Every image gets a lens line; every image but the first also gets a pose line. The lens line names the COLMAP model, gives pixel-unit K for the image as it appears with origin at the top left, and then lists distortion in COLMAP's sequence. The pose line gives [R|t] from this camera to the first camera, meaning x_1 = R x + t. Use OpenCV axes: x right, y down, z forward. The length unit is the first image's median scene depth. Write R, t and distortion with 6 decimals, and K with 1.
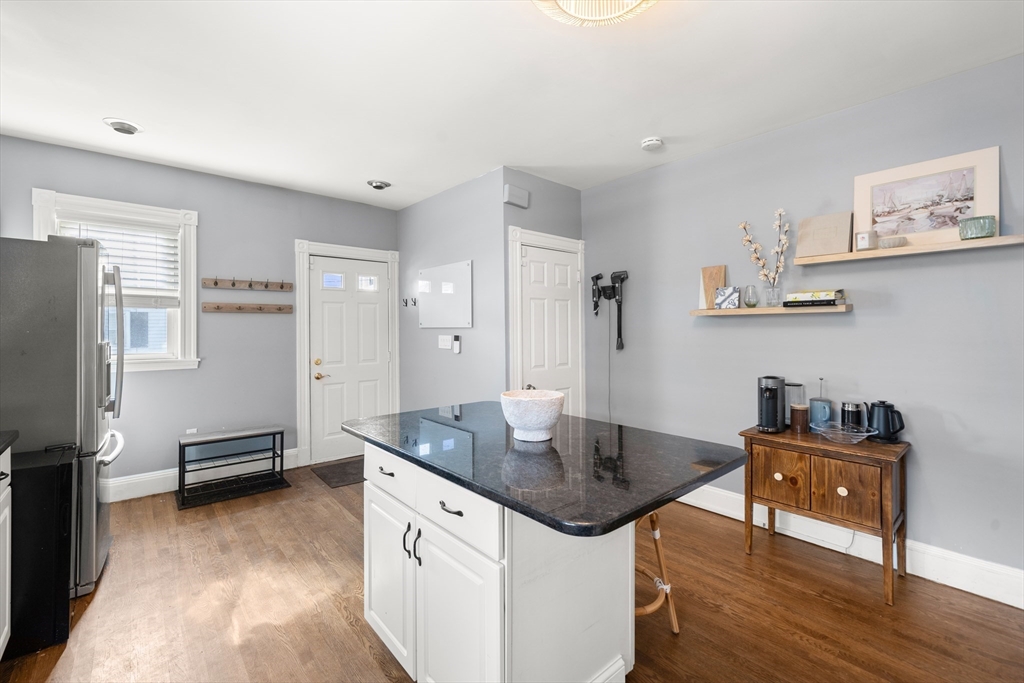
lens RADIAL K [[445.8, 0, 509.4], [0, 445.8, 335.2], [0, 0, 1]] dist [0.000574, 0.000029]
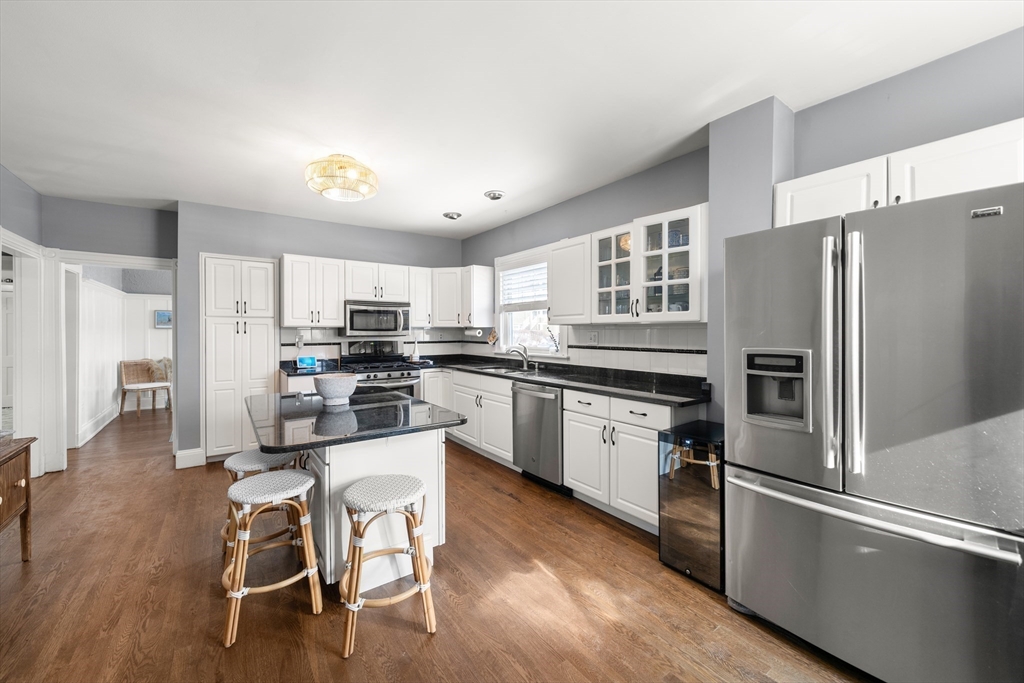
lens RADIAL K [[394.8, 0, 505.6], [0, 394.8, 330.9], [0, 0, 1]] dist [-0.001280, -0.000132]
pose [[-0.995994, 0.003012, 0.089373, -0.298298], [0.004144, 0.999914, 0.012477, -0.017548], [-0.089327, 0.012797, -0.995920, 1.050943]]
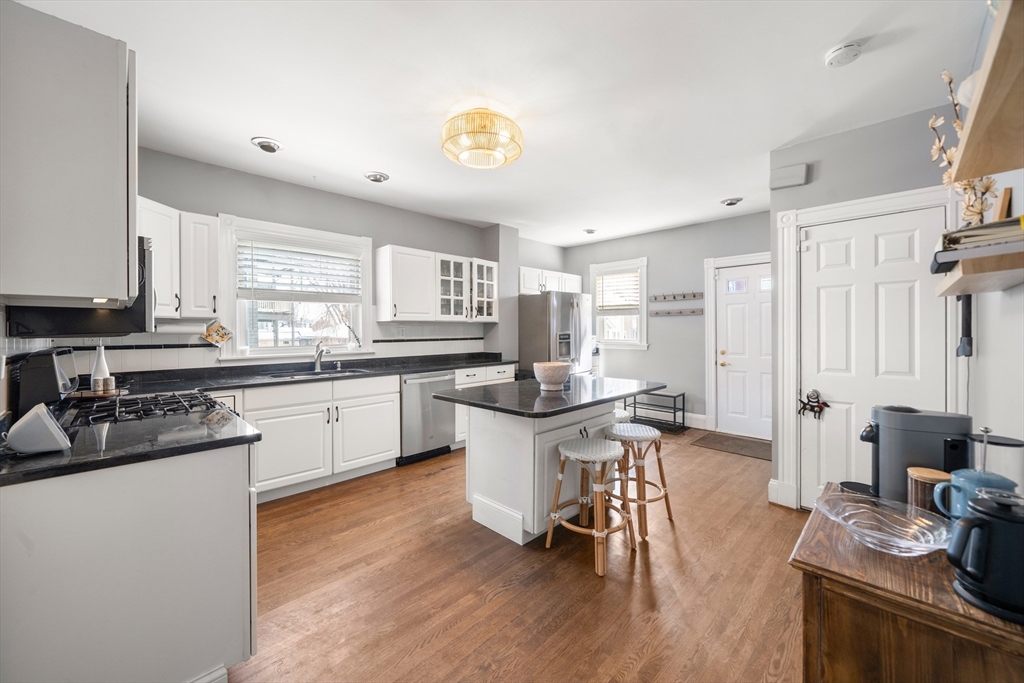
lens RADIAL K [[394.8, 0, 504.3], [0, 394.8, 334.6], [0, 0, 1]] dist [-0.001280, -0.000132]
pose [[0.088027, 0.010212, -0.996066, 0.684397], [-0.006837, 0.999930, 0.009648, 0.003824], [0.996095, 0.005961, 0.088090, 0.316329]]
